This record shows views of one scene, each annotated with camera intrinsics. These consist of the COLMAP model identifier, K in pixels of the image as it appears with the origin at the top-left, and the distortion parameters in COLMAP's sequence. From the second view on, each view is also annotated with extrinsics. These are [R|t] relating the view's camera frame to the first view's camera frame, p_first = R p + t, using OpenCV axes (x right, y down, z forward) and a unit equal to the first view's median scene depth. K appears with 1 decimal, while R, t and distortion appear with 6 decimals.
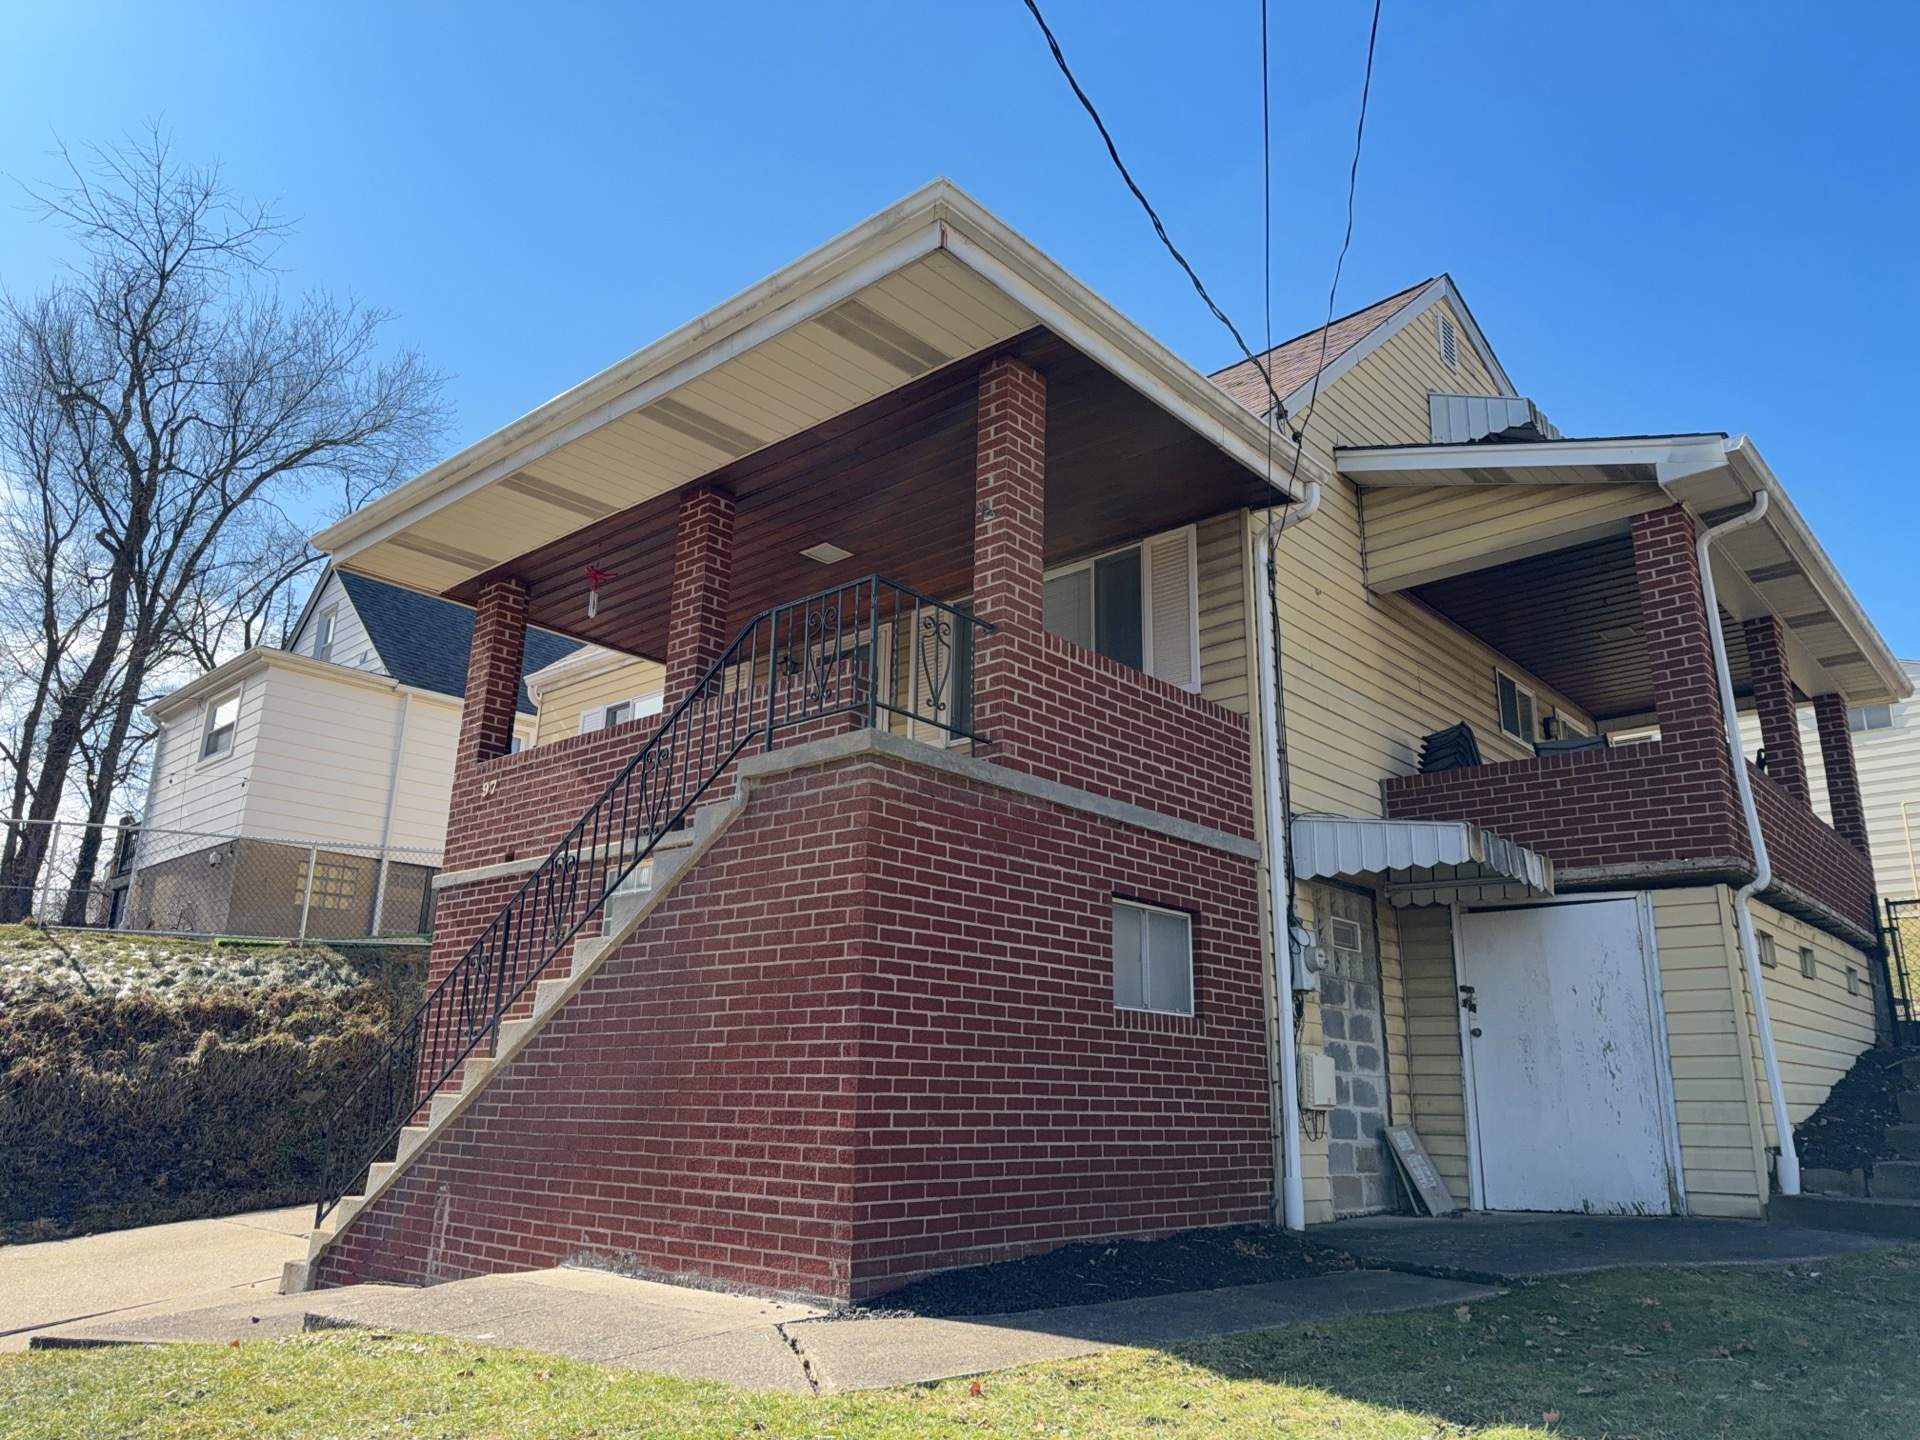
lens RADIAL K [[1339.8, 0, 958.8], [0, 1339.8, 711.0], [0, 0, 1]] dist [0.132730, -0.305275]
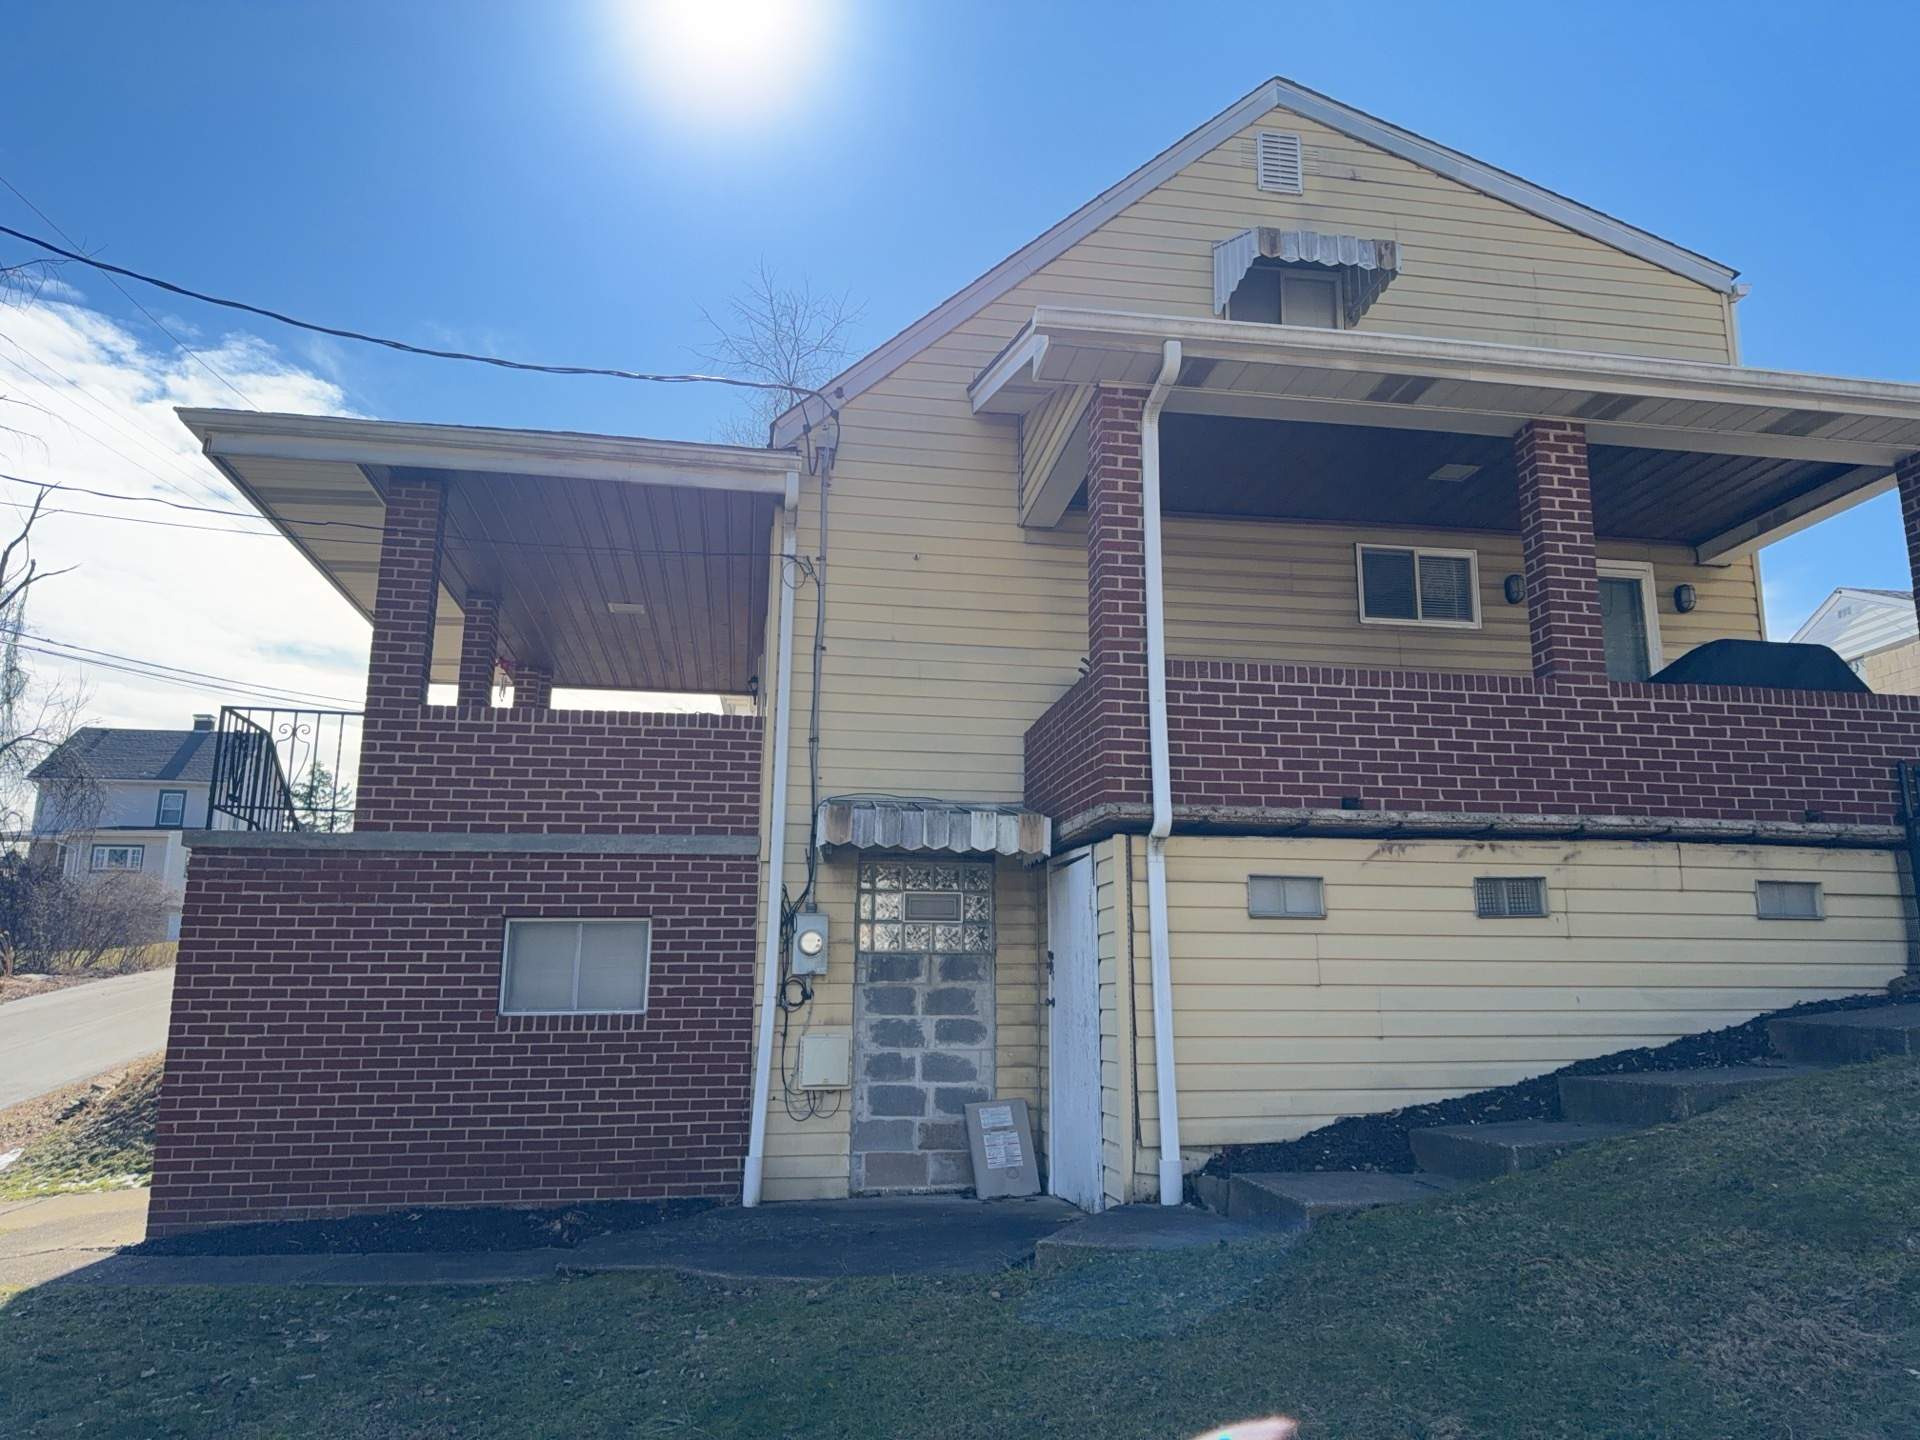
lens RADIAL K [[1346.4, 0, 960.0], [0, 1346.4, 720.0], [0, 0, 1]] dist [0.091226, -0.174278]
pose [[0.777799, -0.175095, -0.603630, 1.154300], [0.200232, 0.979401, -0.026090, 0.078644], [0.595764, -0.100573, 0.796837, 0.315912]]
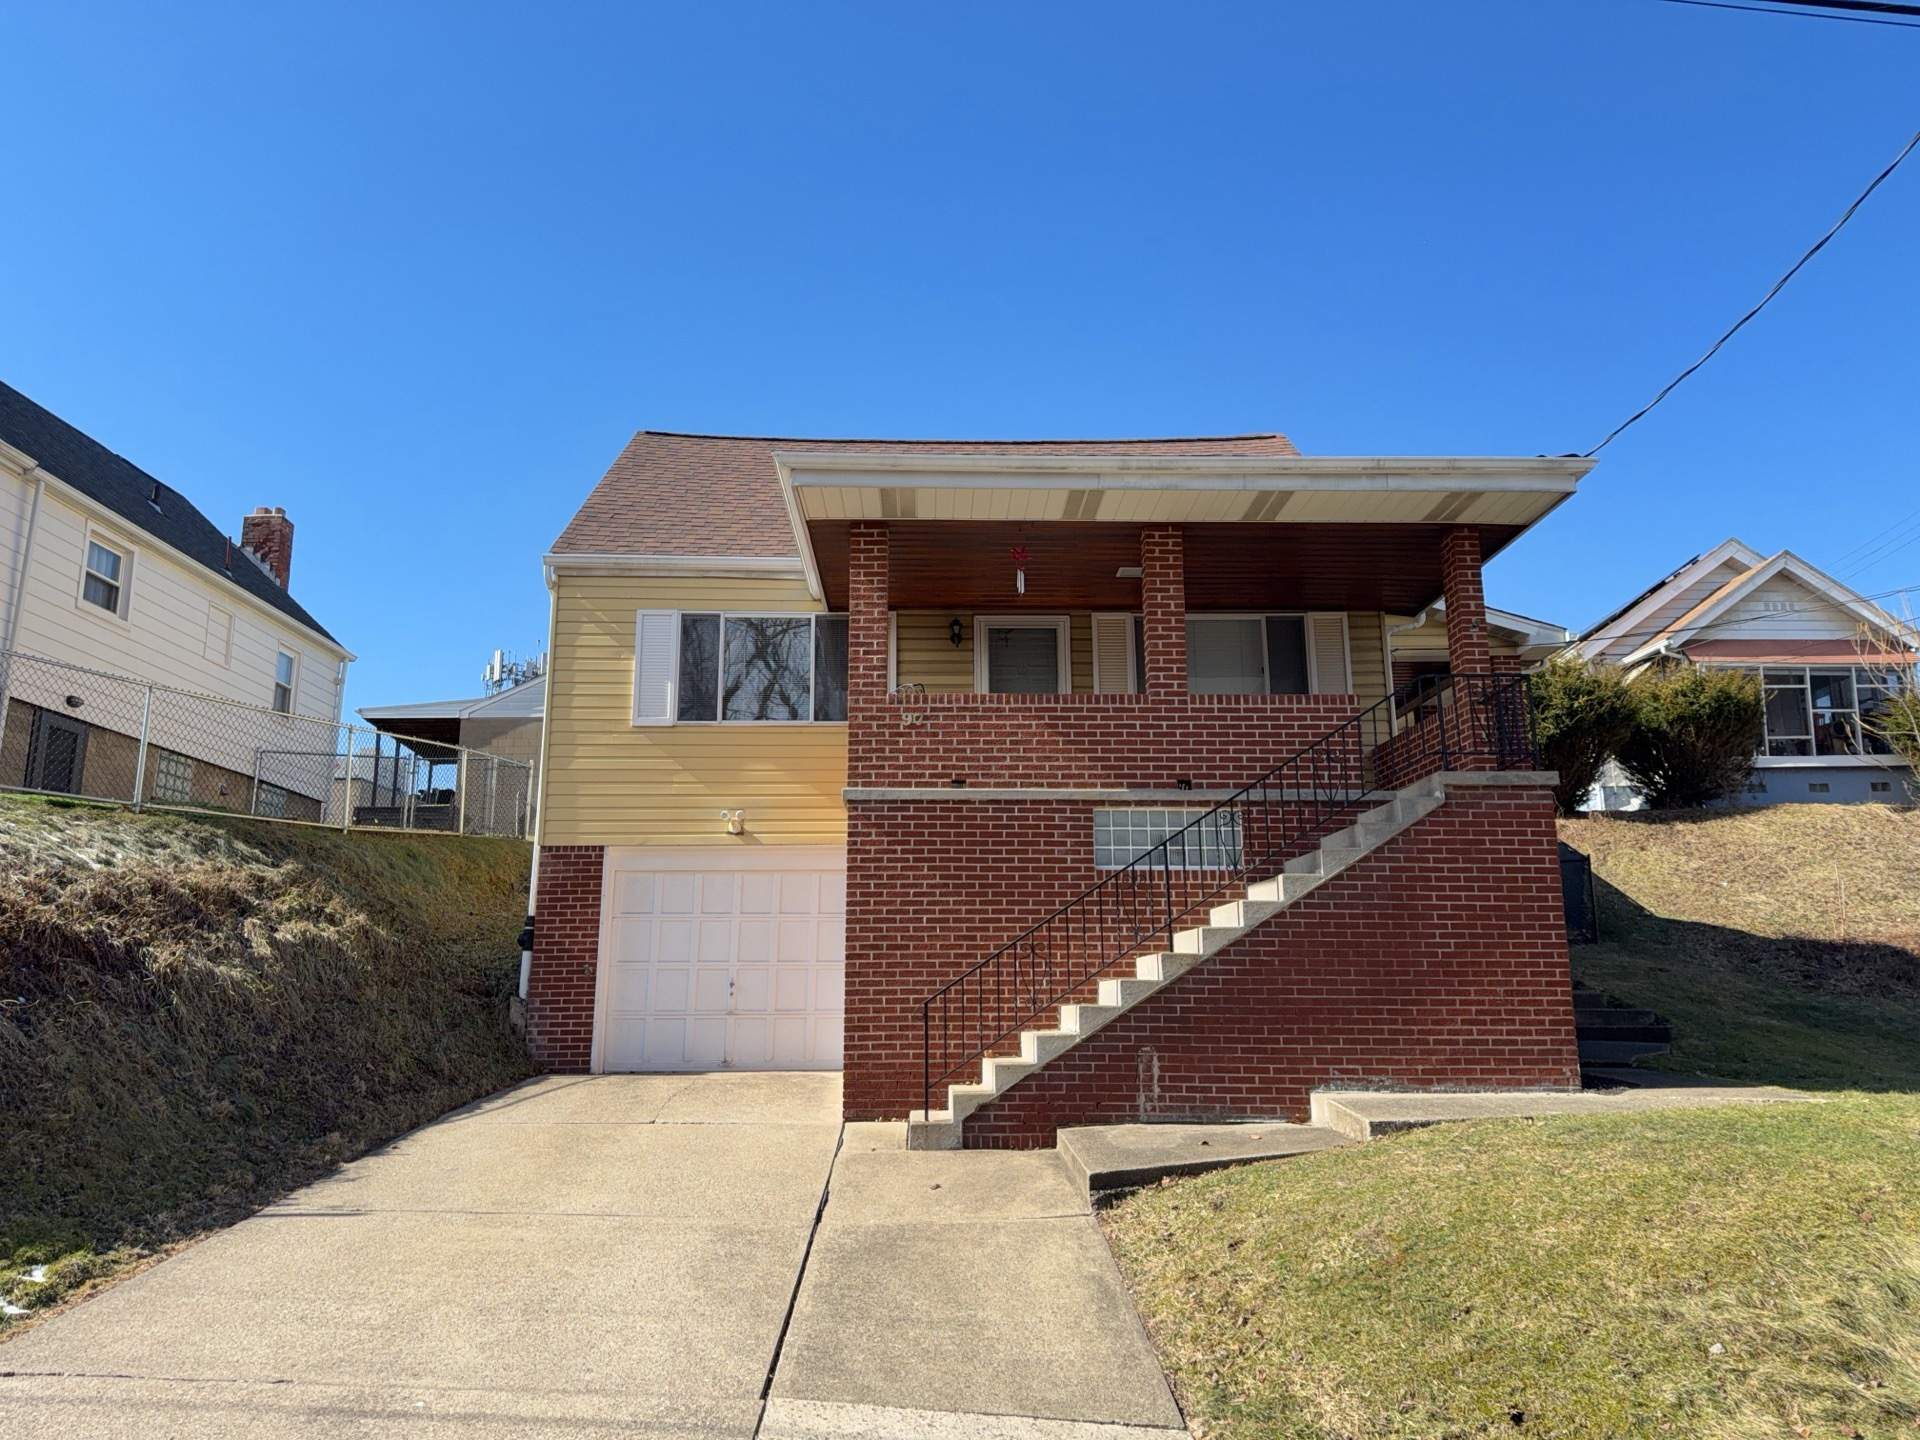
lens RADIAL K [[1346.4, 0, 960.0], [0, 1346.4, 720.0], [0, 0, 1]] dist [0.091226, -0.174278]
pose [[0.732931, 0.124881, 0.668743, -1.209503], [-0.178167, 0.983933, 0.011529, 0.042328], [-0.656558, -0.127598, 0.743404, 0.143830]]
